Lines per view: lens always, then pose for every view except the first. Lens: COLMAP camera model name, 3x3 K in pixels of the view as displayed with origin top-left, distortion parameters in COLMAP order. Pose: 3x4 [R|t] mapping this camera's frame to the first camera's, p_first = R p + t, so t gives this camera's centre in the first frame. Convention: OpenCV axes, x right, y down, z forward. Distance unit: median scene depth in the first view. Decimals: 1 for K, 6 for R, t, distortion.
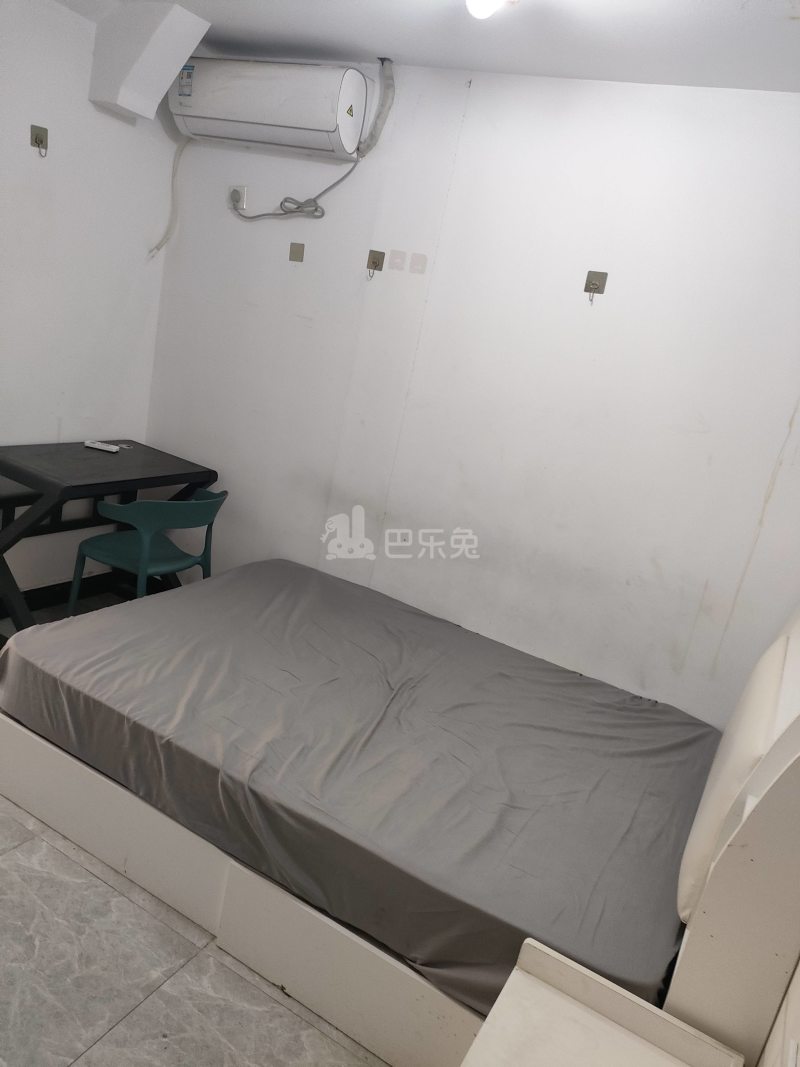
lens RADIAL K [[773.4, 0, 400.0], [0, 773.4, 539.9], [0, 0, 1]] dist [0.047193, -0.034892]
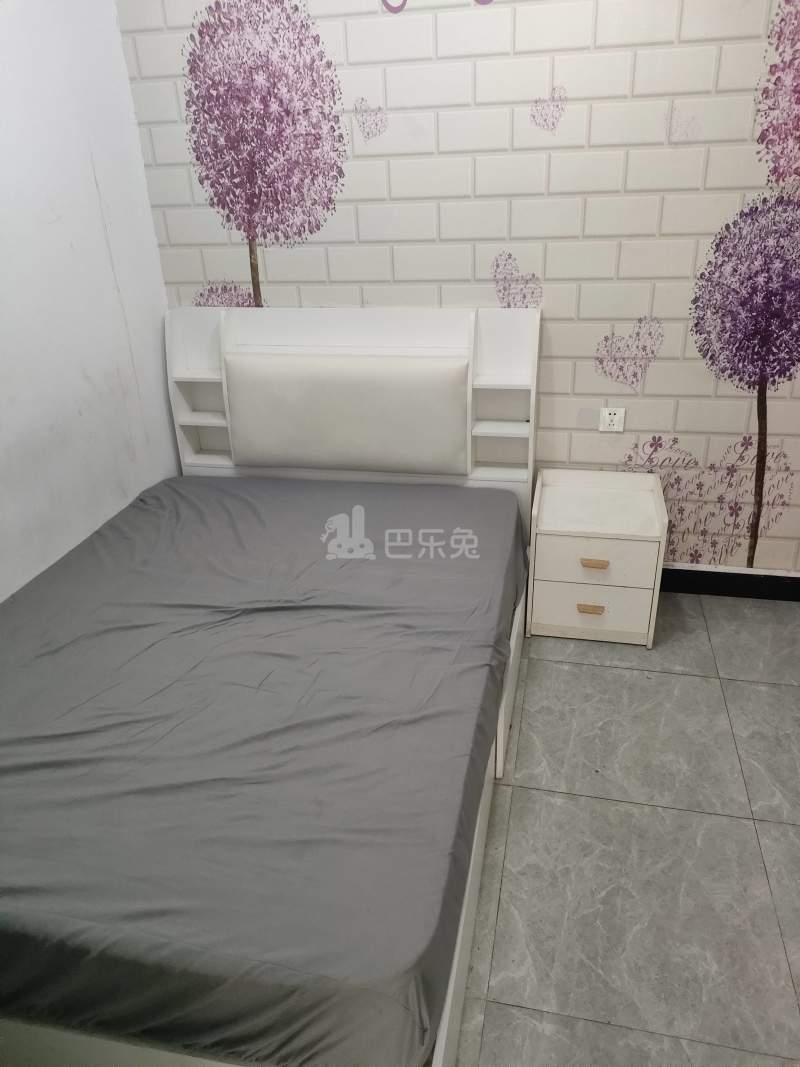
lens RADIAL K [[773.4, 0, 394.9], [0, 773.4, 541.8], [0, 0, 1]] dist [0.047193, -0.034892]
pose [[-0.277631, -0.586997, 0.760497, -0.865551], [0.248836, 0.720662, 0.647091, -0.492455], [-0.927902, 0.368891, -0.054013, 1.120754]]
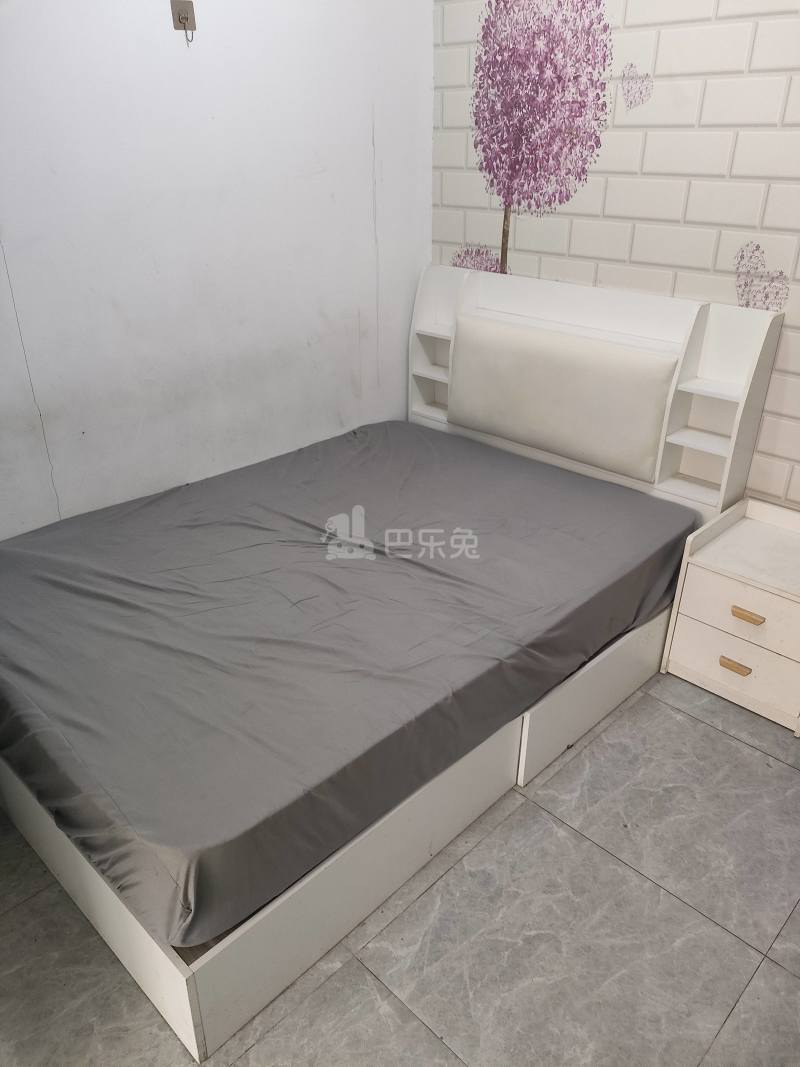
lens RADIAL K [[773.4, 0, 401.3], [0, 773.4, 537.3], [0, 0, 1]] dist [0.047193, -0.034892]
pose [[0.267149, -0.605957, 0.749298, -0.894546], [0.312415, 0.790023, 0.527505, -0.367903], [-0.911607, 0.093170, 0.400364, 0.727425]]
